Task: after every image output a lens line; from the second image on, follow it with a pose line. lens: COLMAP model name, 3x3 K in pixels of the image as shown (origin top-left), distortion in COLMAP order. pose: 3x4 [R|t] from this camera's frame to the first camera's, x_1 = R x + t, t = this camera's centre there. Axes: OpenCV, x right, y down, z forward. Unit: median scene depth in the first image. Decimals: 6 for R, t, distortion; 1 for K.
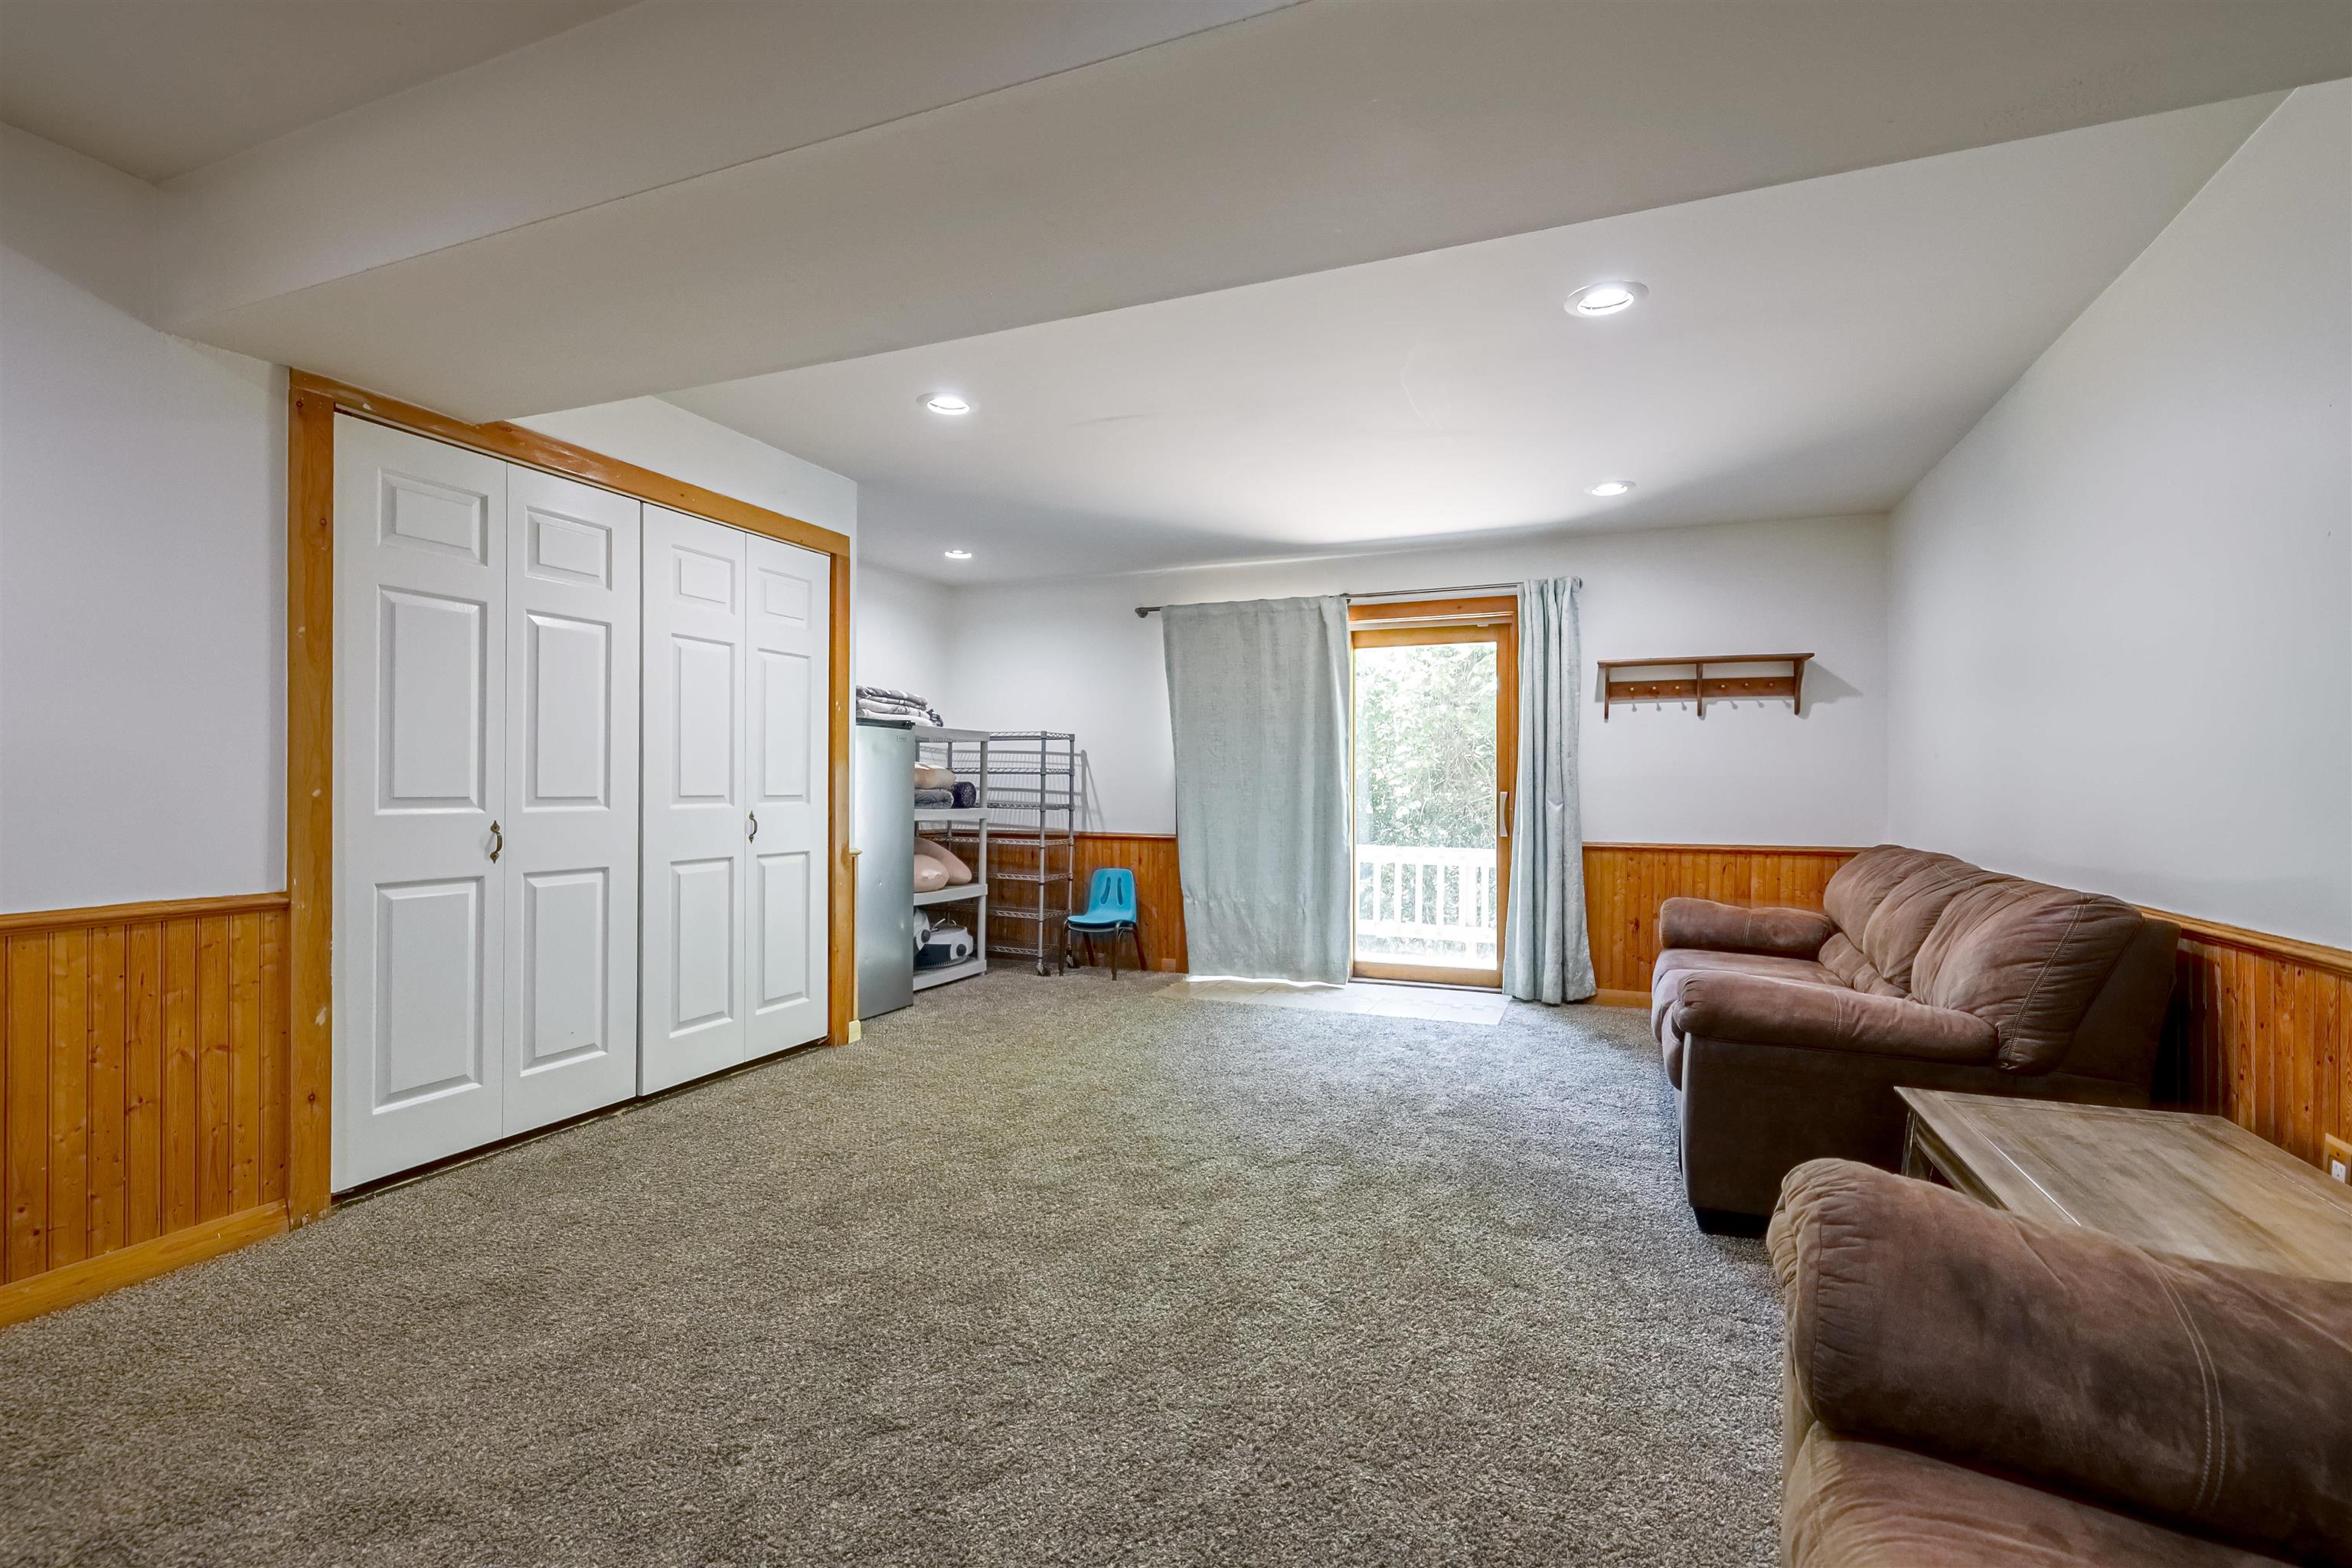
lens RADIAL K [[1078.6, 0, 1167.7], [0, 1078.6, 781.7], [0, 0, 1]] dist [0.000700, -0.000313]
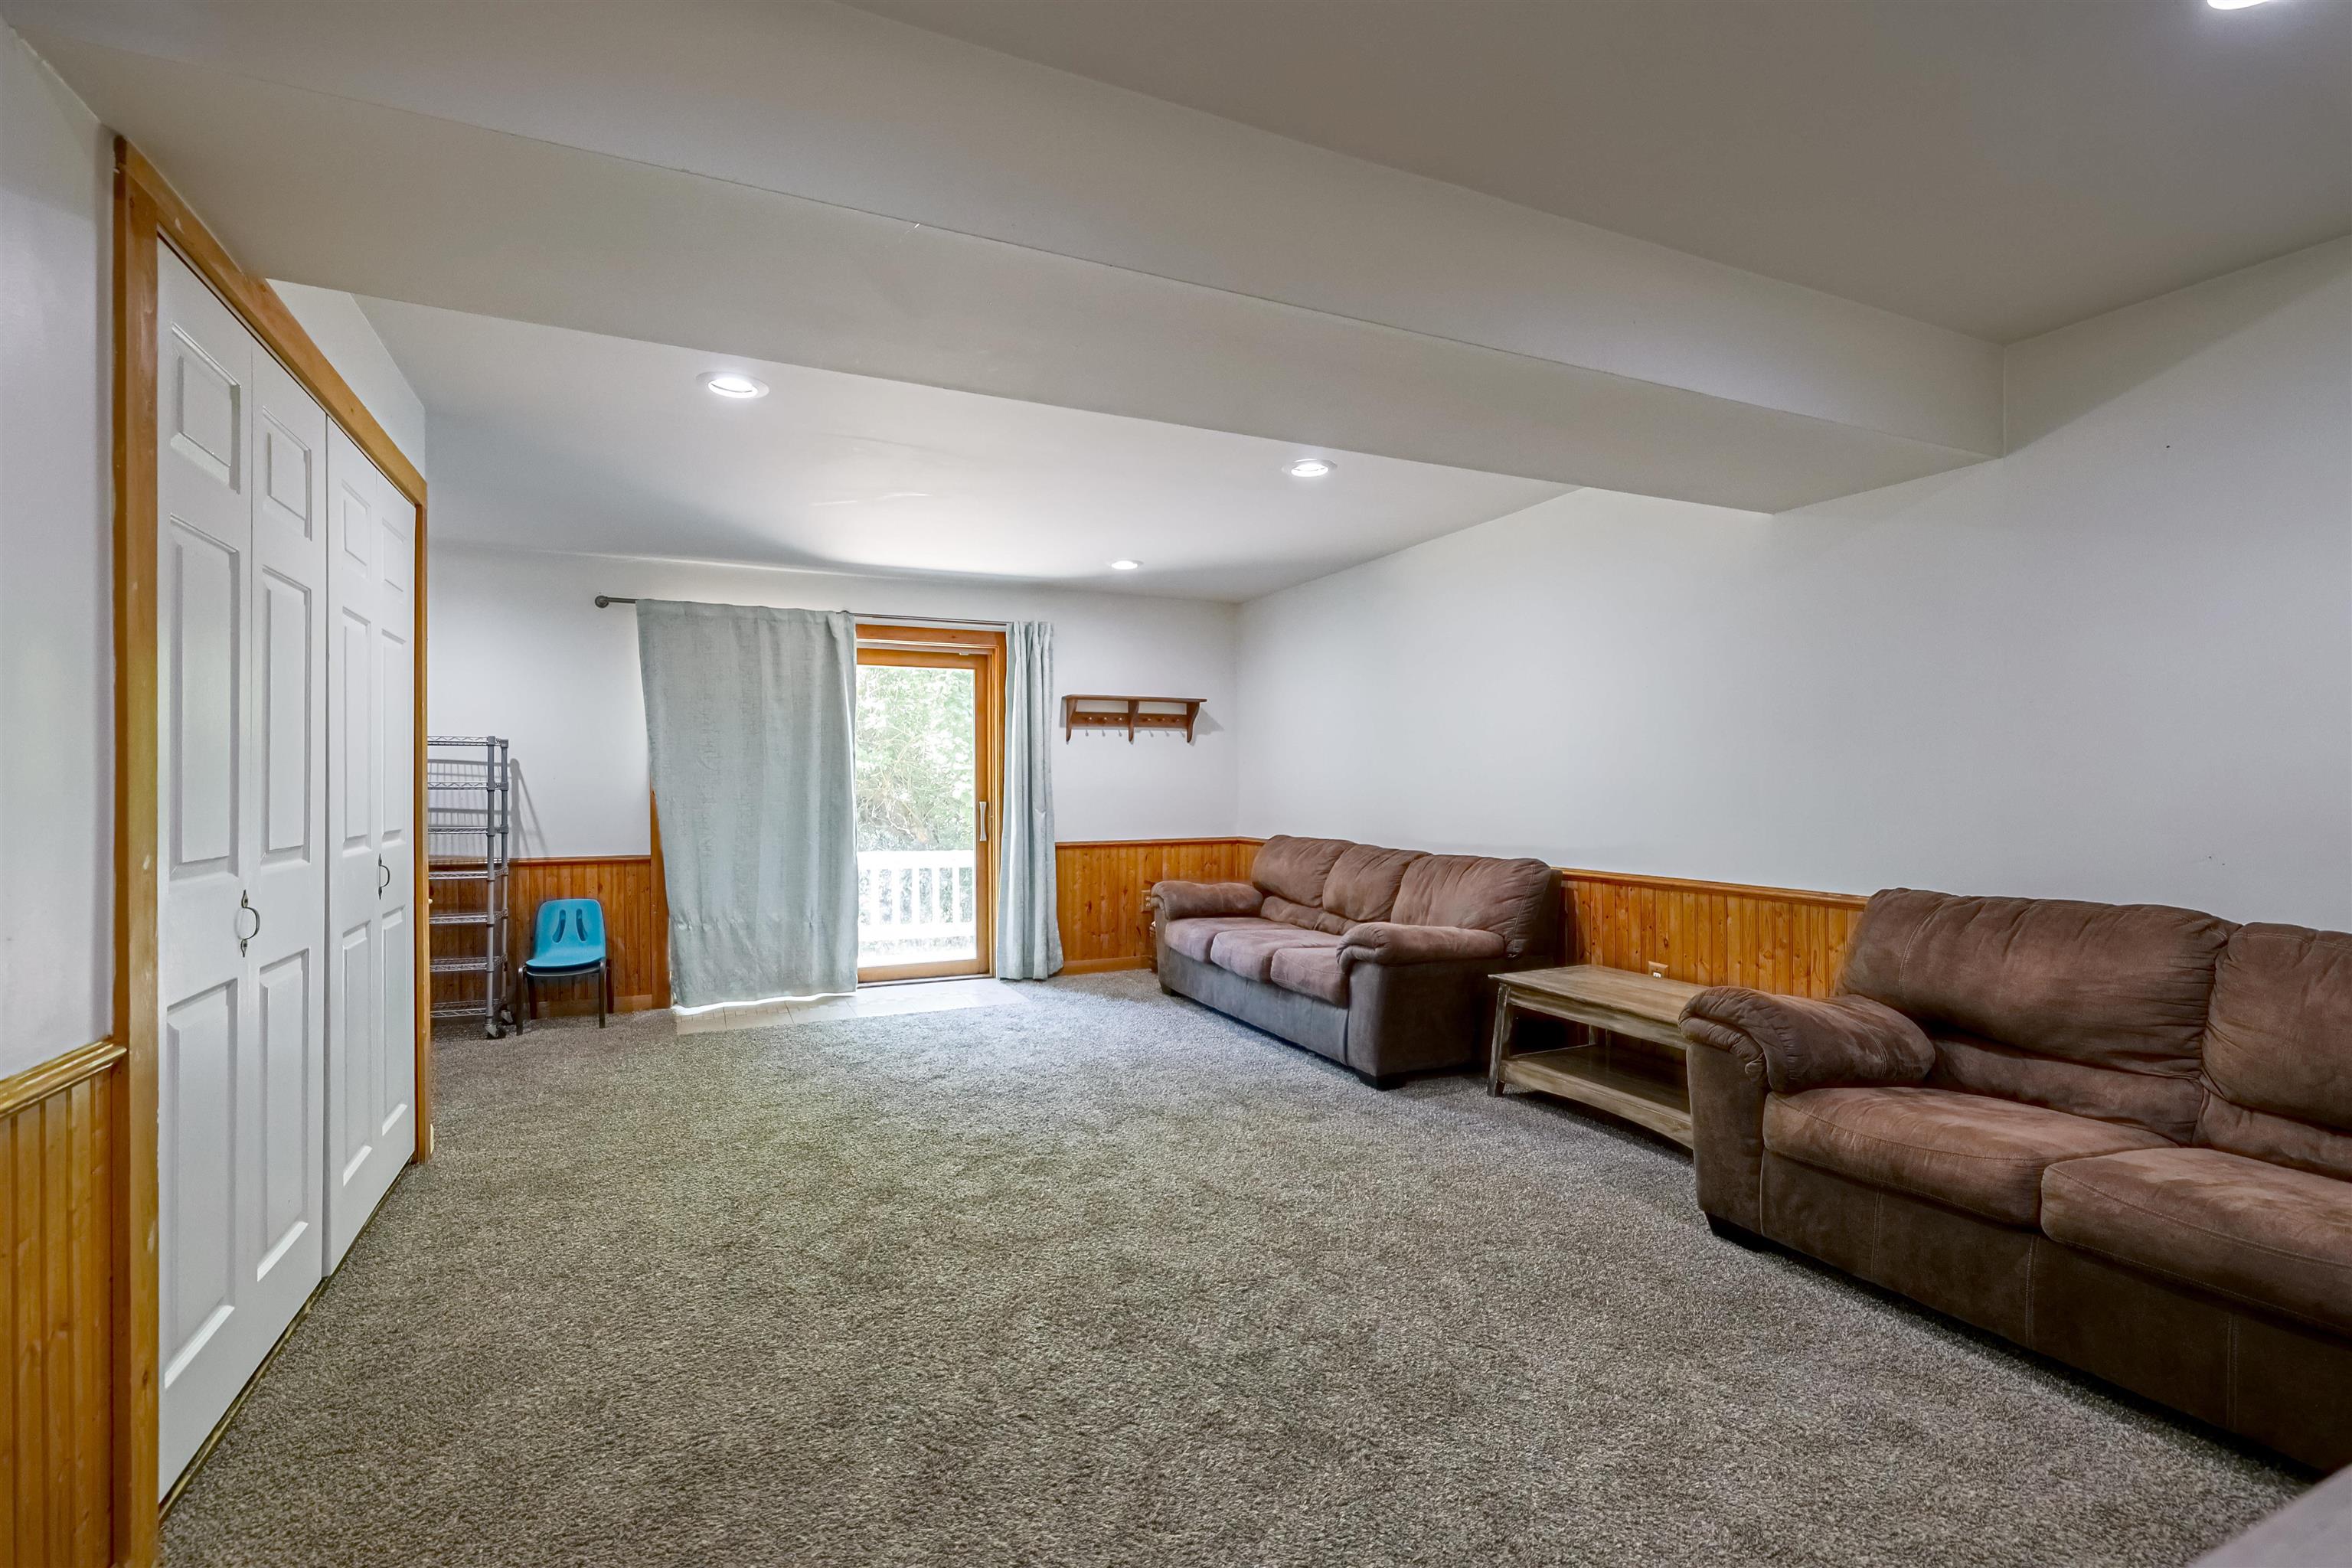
lens RADIAL K [[1078.6, 0, 1167.7], [0, 1078.6, 781.7], [0, 0, 1]] dist [0.000700, -0.000313]
pose [[0.670872, -0.005135, 0.741555, -0.423228], [0.002426, 0.999986, 0.004731, -0.017606], [-0.741569, -0.001375, 0.670875, 0.092905]]
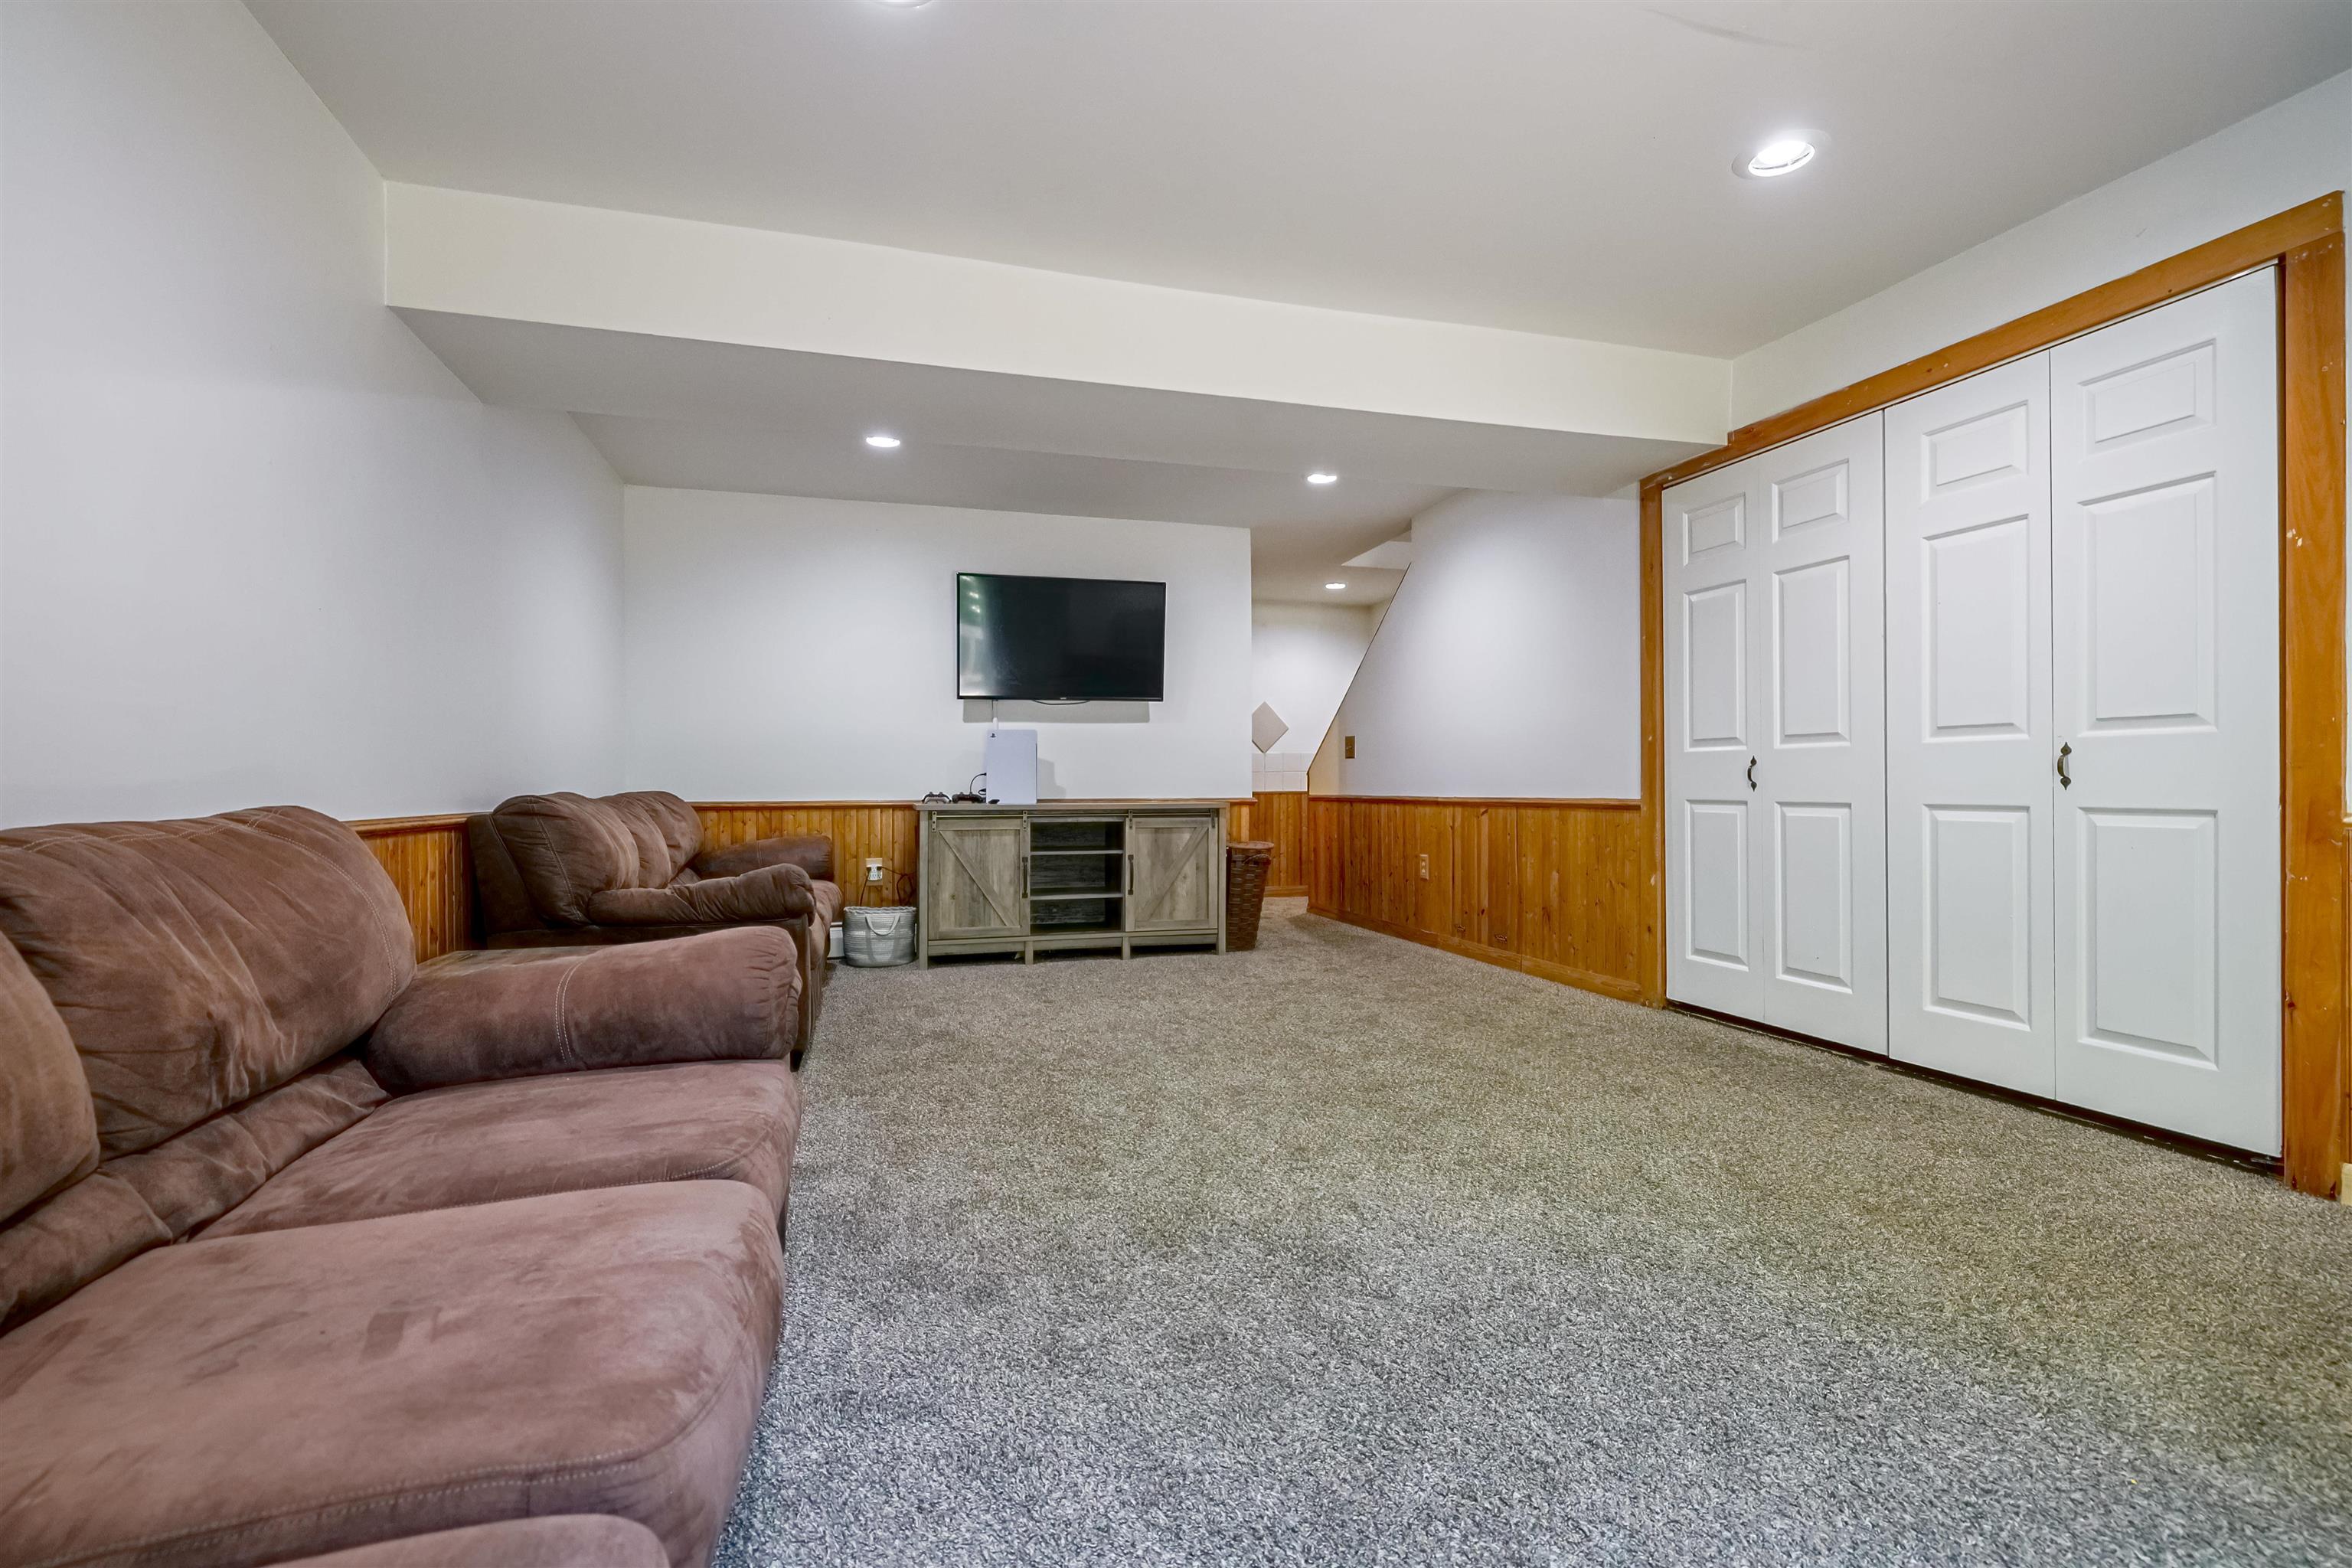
lens RADIAL K [[1078.6, 0, 1167.7], [0, 1078.6, 781.7], [0, 0, 1]] dist [0.000700, -0.000313]
pose [[-0.778846, -0.002199, -0.627211, 0.377217], [0.002272, 0.999977, -0.006328, 0.041239], [0.627211, -0.006354, -0.778823, 0.888079]]
